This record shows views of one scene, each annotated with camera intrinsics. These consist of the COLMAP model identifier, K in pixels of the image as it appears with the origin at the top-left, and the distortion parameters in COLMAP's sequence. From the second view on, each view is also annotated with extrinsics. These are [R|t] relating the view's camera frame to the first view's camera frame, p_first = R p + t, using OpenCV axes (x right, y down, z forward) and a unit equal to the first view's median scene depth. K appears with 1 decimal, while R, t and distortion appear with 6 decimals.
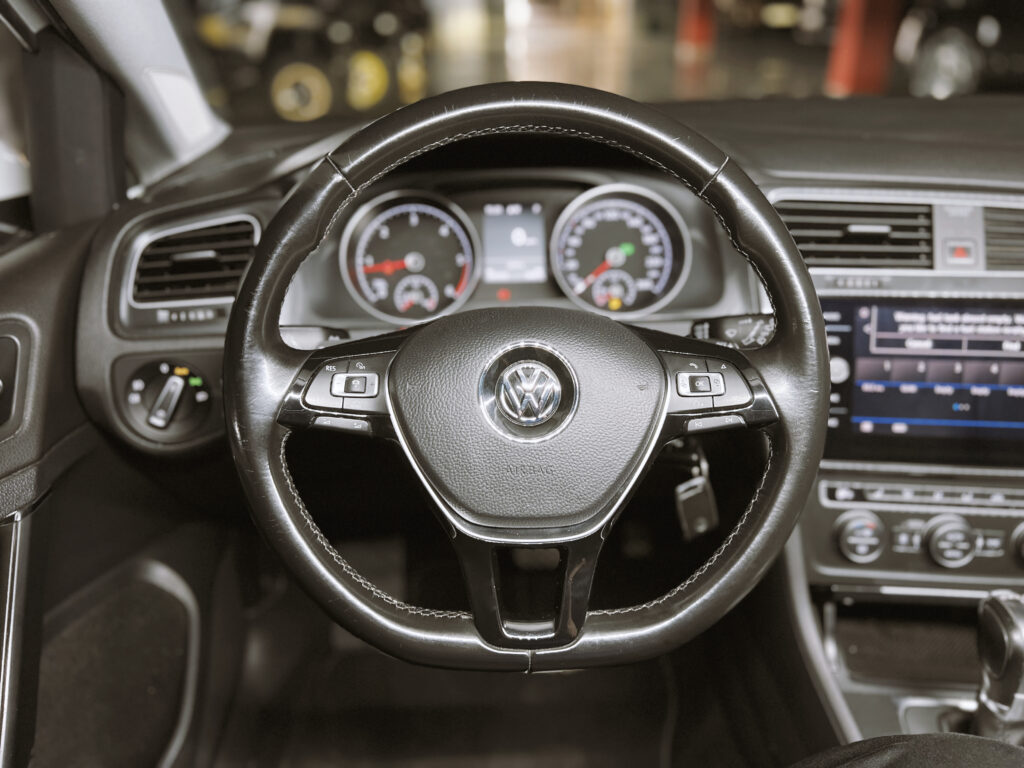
lens RADIAL K [[772.2, 0, 507.8], [0, 772.2, 388.8], [0, 0, 1]] dist [-0.000039, -0.009898]
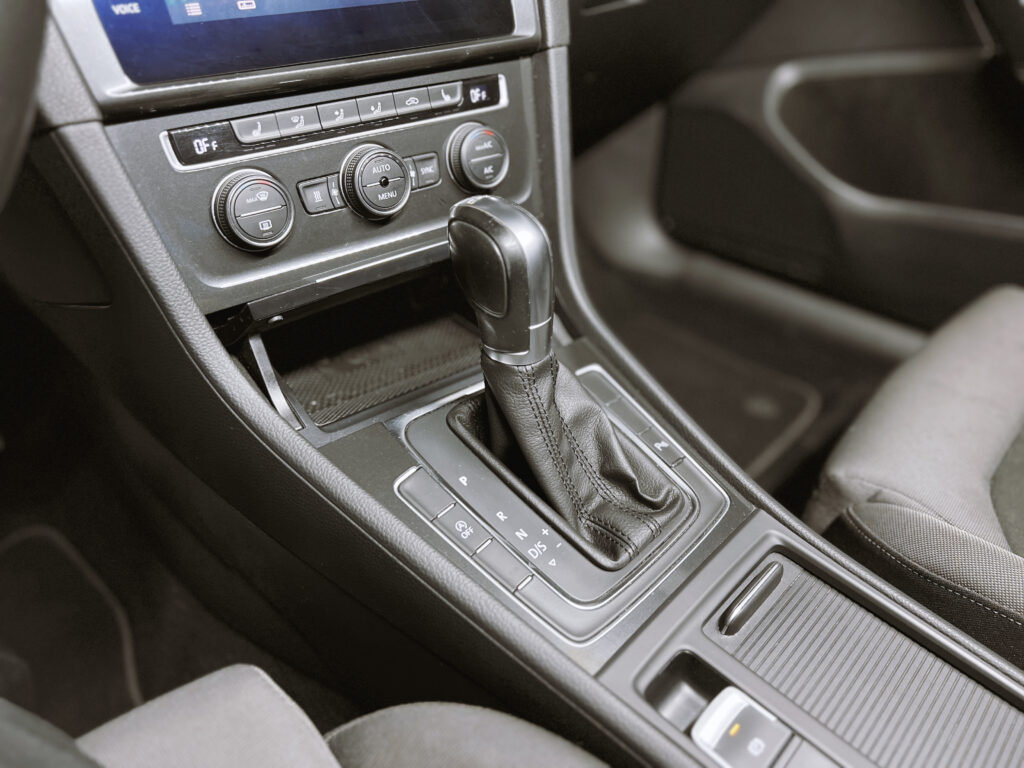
lens RADIAL K [[772.2, 0, 507.8], [0, 772.2, 388.8], [0, 0, 1]] dist [-0.000039, -0.009898]
pose [[0.695096, -0.379815, 0.610396, 0.174513], [0.280545, 0.925038, 0.256124, 0.227481], [-0.661919, -0.006787, 0.749545, 0.423335]]
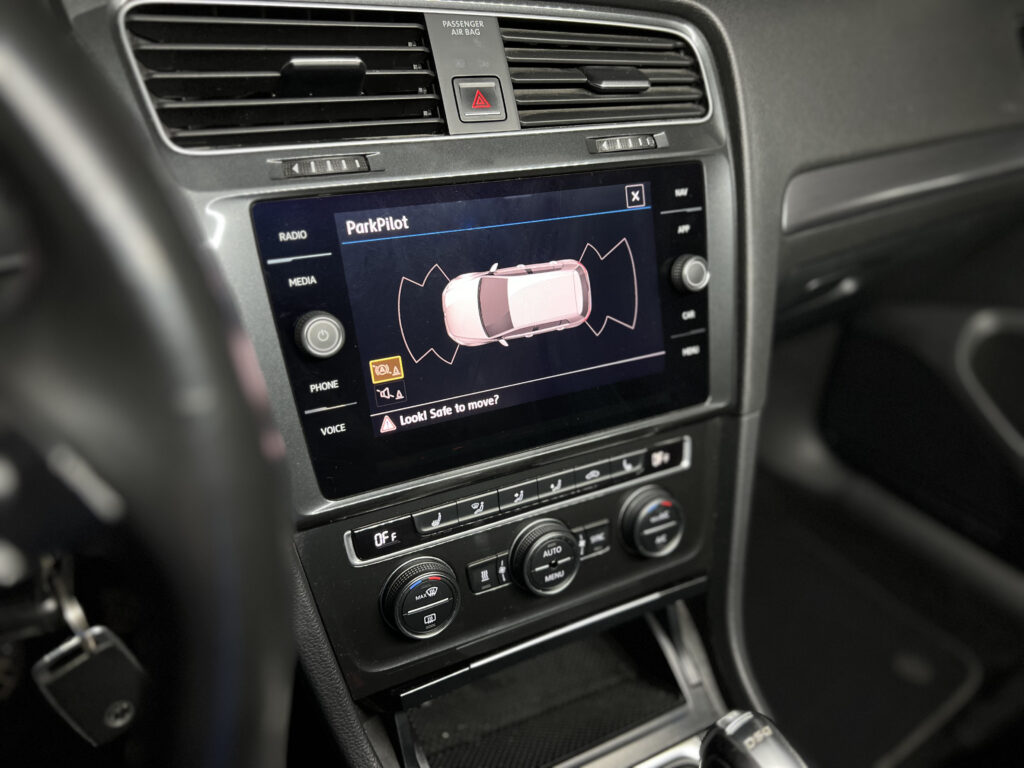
lens RADIAL K [[774.5, 0, 514.1], [0, 774.5, 386.6], [0, 0, 1]] dist [0.009493, -0.028399]
pose [[0.823304, -0.228410, 0.519614, 0.245590], [0.173972, 0.972944, 0.152034, -0.048357], [-0.540282, -0.034772, 0.840766, 0.473043]]
